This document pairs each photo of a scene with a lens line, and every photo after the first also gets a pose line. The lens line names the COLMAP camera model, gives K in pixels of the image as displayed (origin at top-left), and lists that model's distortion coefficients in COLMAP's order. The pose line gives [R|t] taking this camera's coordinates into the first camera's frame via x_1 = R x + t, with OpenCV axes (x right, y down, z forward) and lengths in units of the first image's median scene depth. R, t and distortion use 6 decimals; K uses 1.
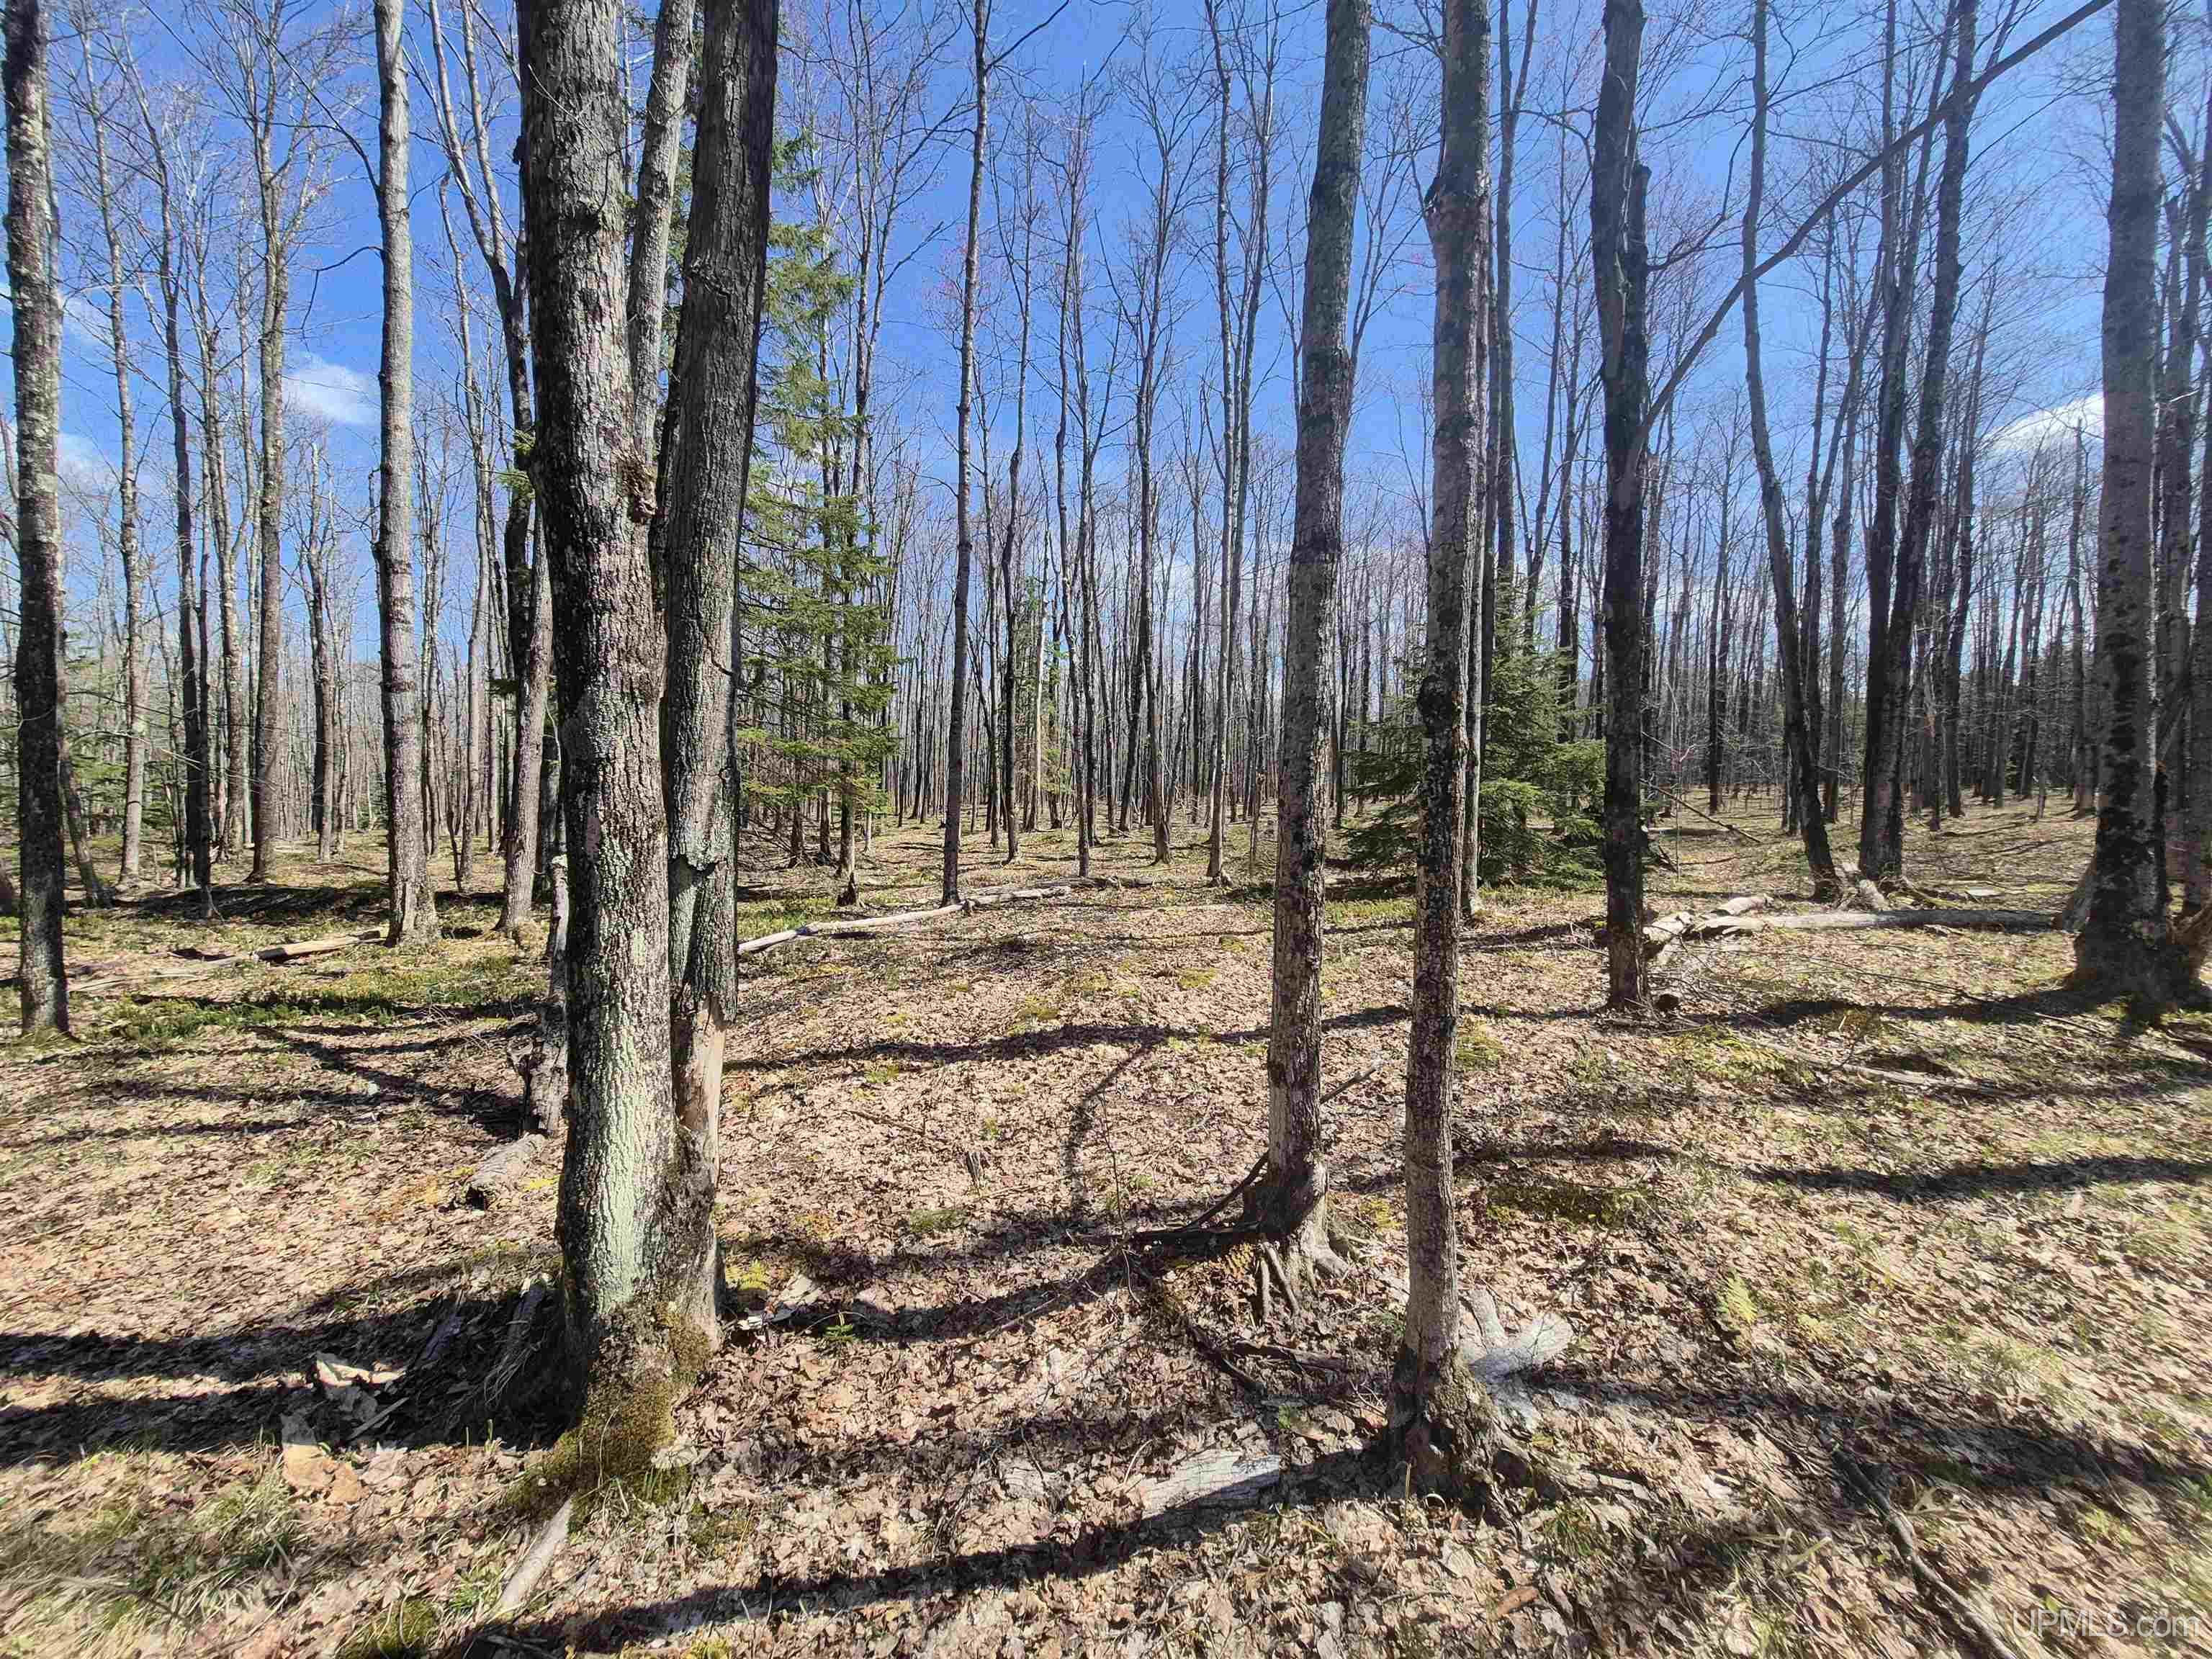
lens RADIAL K [[867.4, 0, 1109.1], [0, 867.4, 814.5], [0, 0, 1]] dist [0.012418, -0.004299]
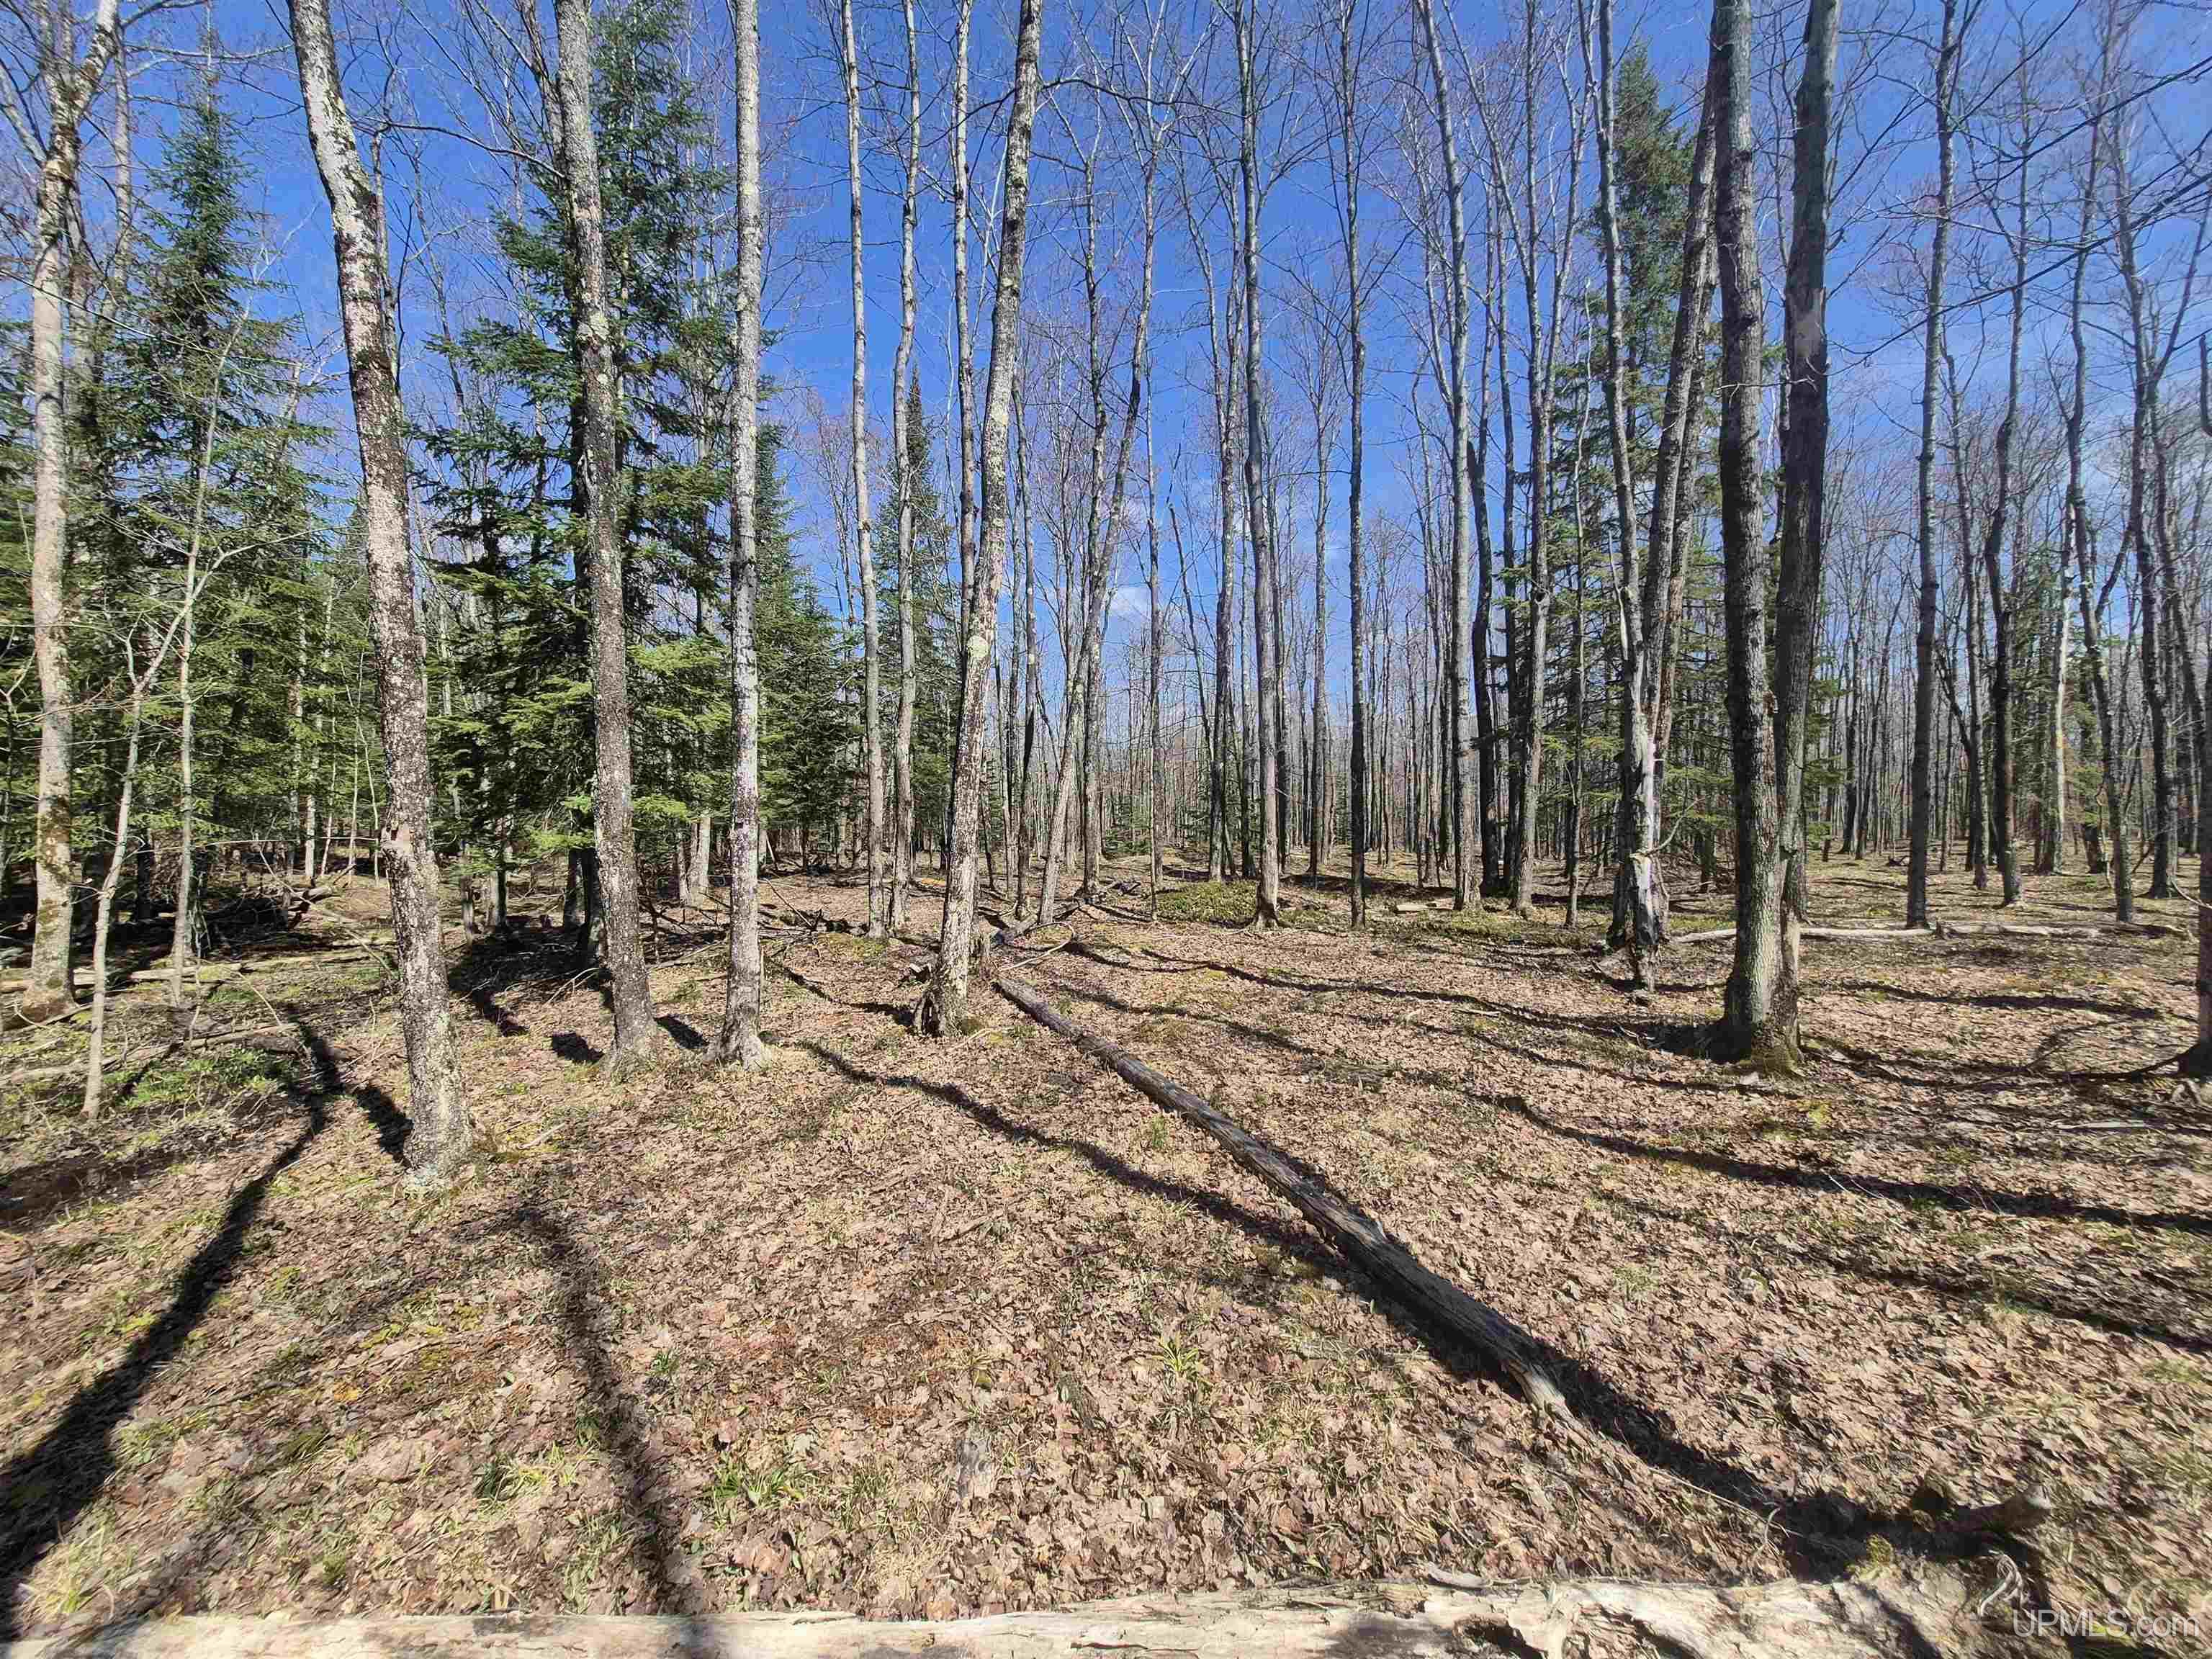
lens RADIAL K [[867.4, 0, 1093.5], [0, 867.4, 783.5], [0, 0, 1]] dist [0.012418, -0.004299]
pose [[0.601873, -0.022920, -0.798263, 0.230237], [-0.030487, 0.998200, -0.051647, 0.045642], [0.798009, 0.055422, 0.600091, -1.545652]]
